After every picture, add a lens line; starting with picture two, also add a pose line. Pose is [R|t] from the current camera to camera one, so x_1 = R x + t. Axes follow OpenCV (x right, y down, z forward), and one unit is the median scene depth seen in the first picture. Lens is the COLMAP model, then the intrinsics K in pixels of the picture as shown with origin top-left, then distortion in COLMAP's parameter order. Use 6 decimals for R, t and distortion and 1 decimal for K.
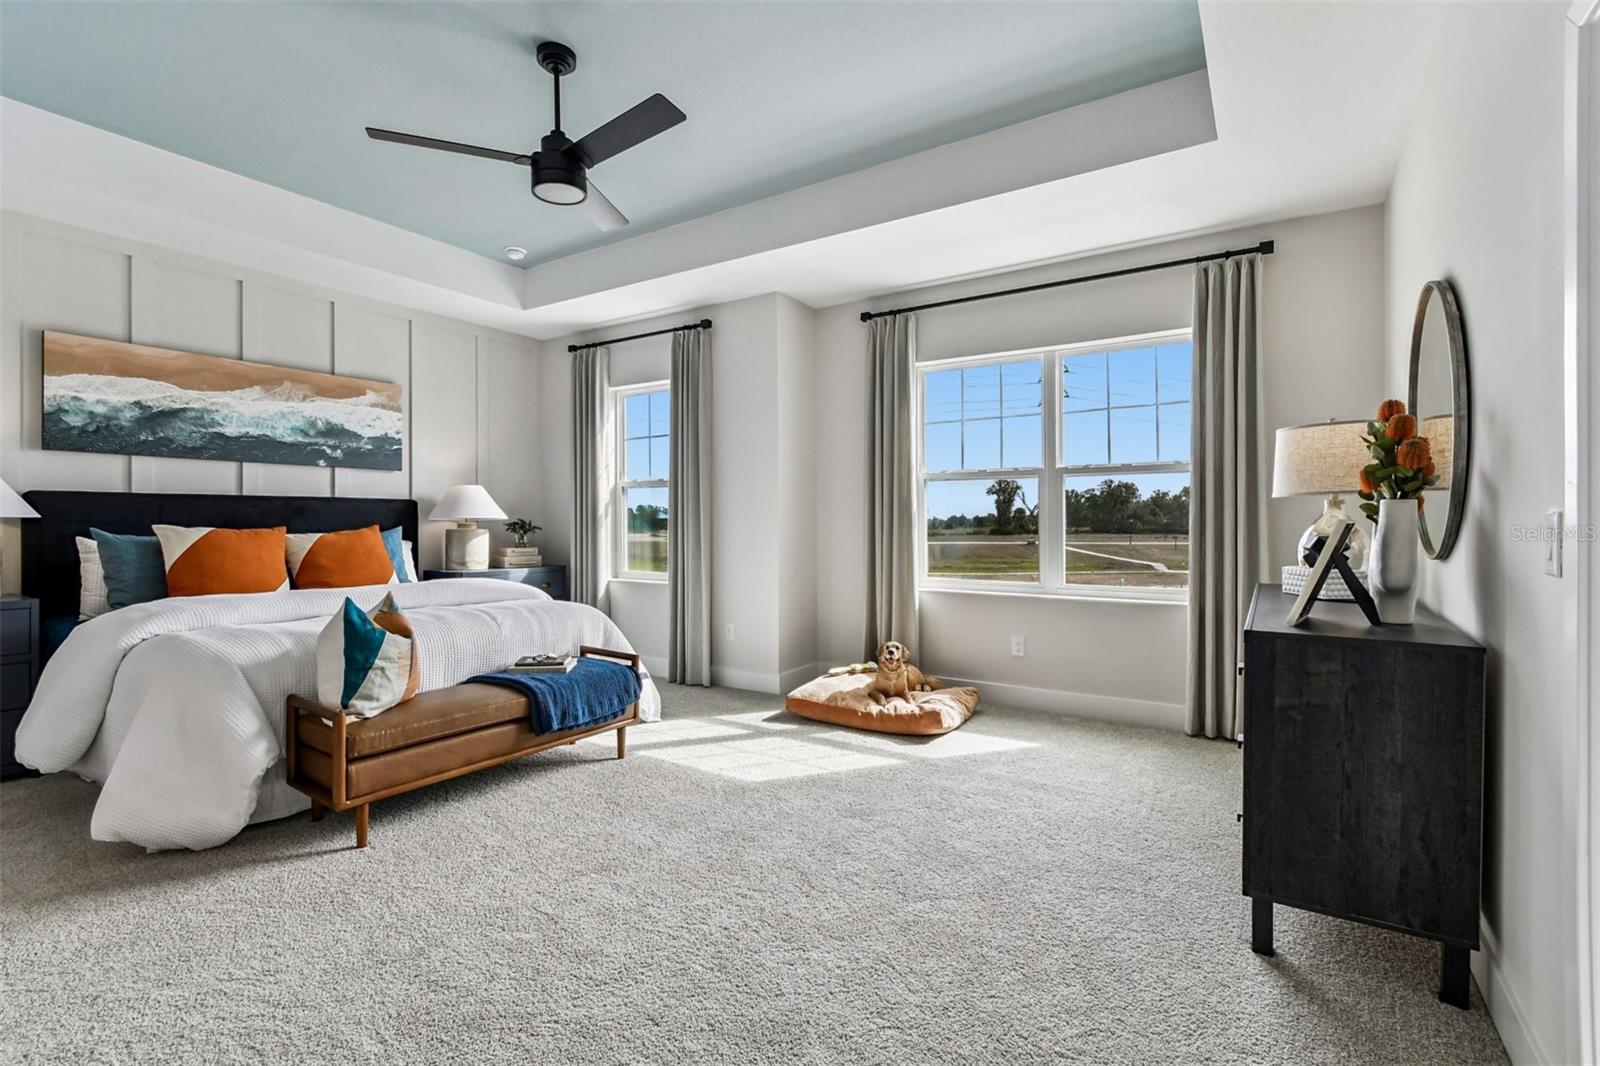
lens RADIAL K [[722.7, 0, 812.1], [0, 722.7, 518.6], [0, 0, 1]] dist [0.001099, 0.000023]
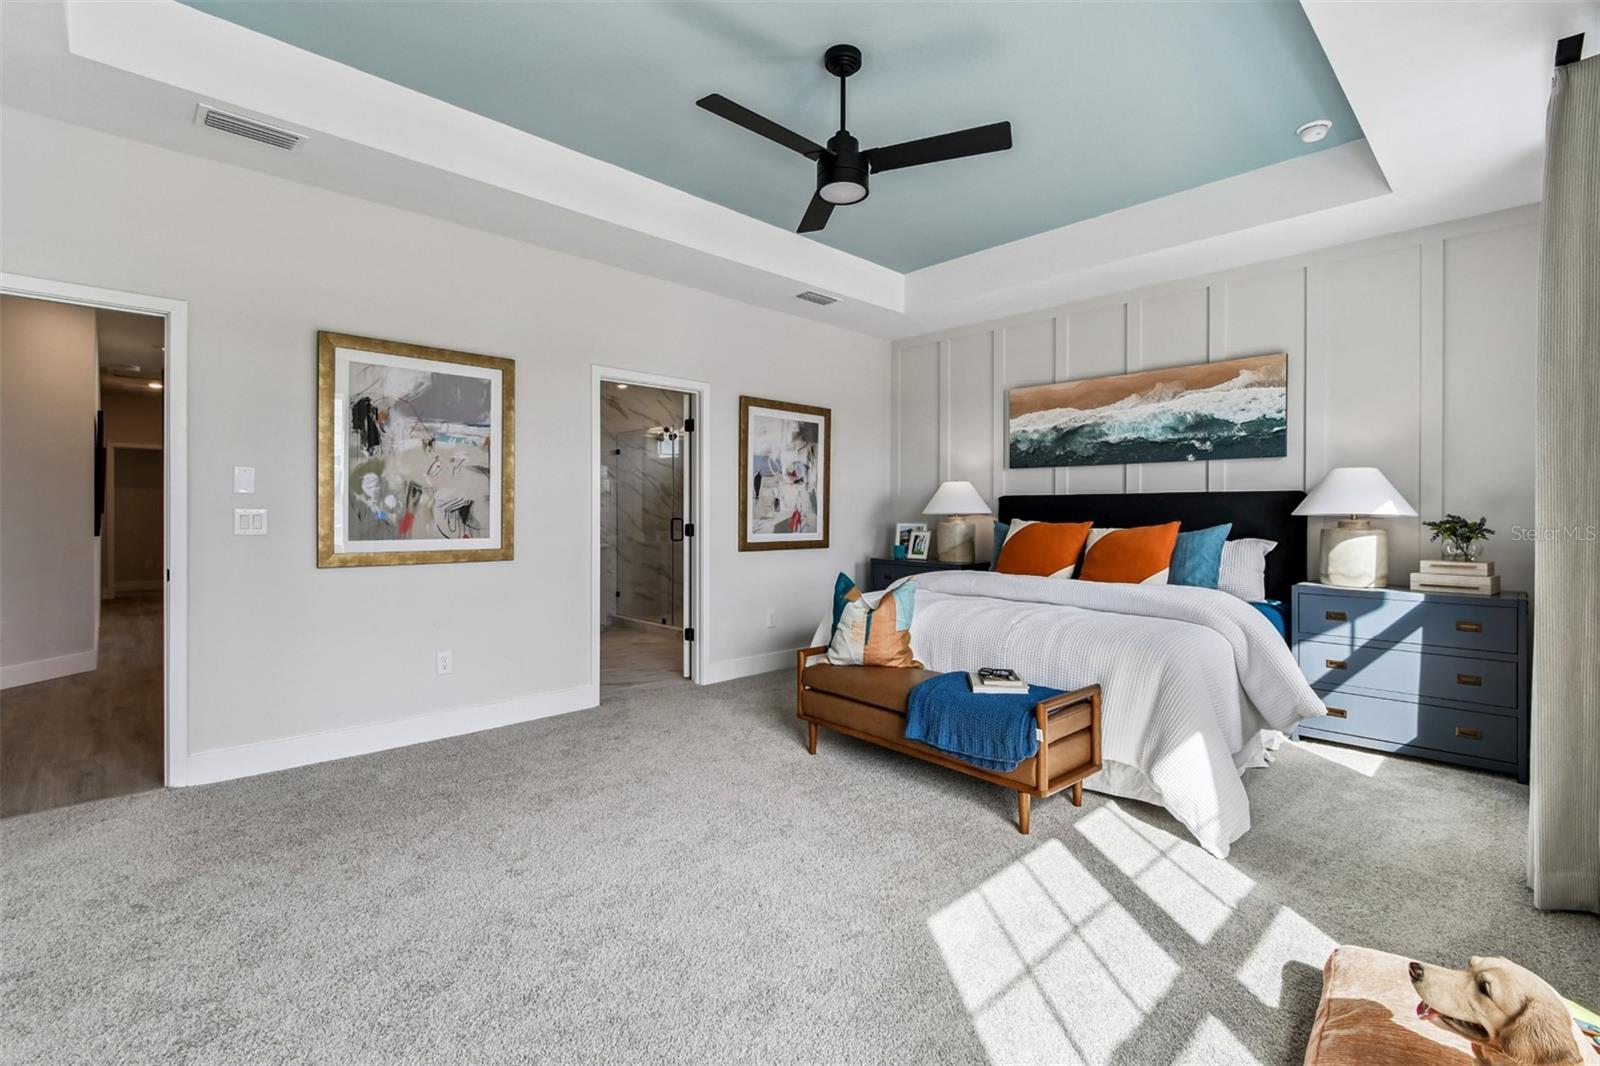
lens RADIAL K [[722.7, 0, 812.1], [0, 722.7, 518.6], [0, 0, 1]] dist [0.001099, 0.000023]
pose [[-0.222404, 0.006335, -0.974934, 0.397254], [-0.001361, 0.999976, 0.006808, -0.000363], [0.974954, 0.002841, -0.222390, 0.731296]]
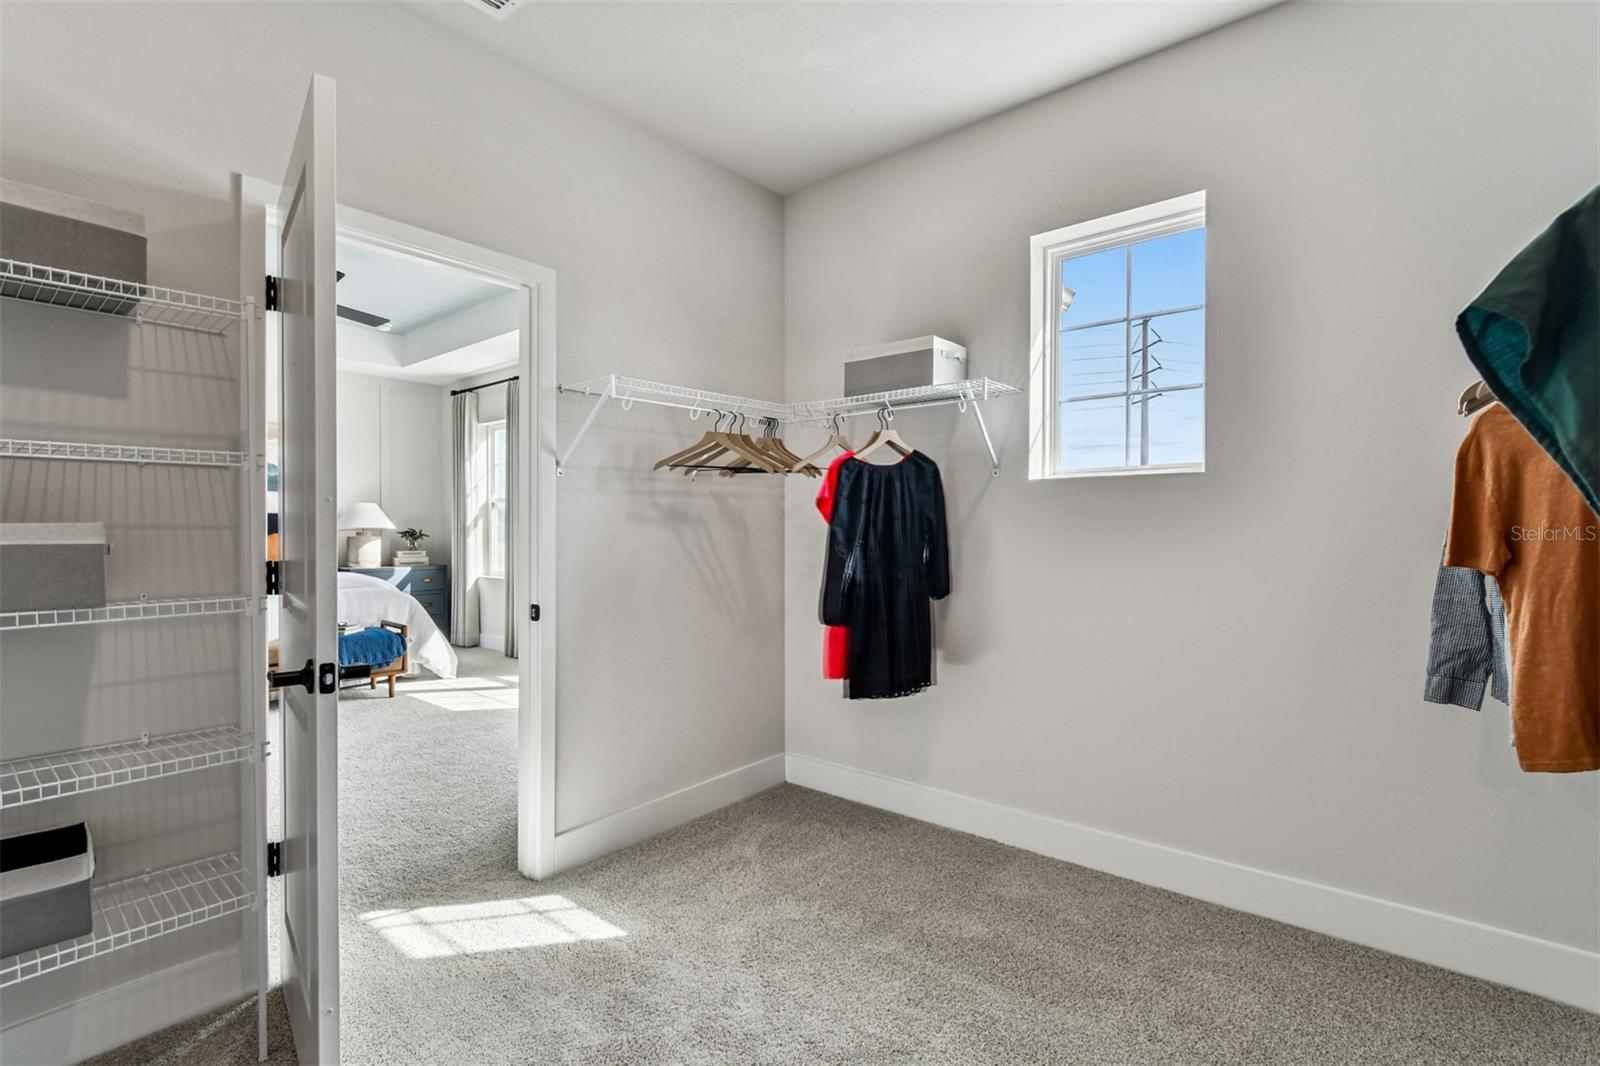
lens RADIAL K [[738.8, 0, 800.0], [0, 738.8, 533.0], [0, 0, 1]] dist [0.000728, 0.000036]
pose [[0.991615, 0.000958, -0.129227, 0.547249], [0.000347, 0.999949, 0.010081, -0.004944], [0.129230, -0.010041, 0.991564, -0.254619]]
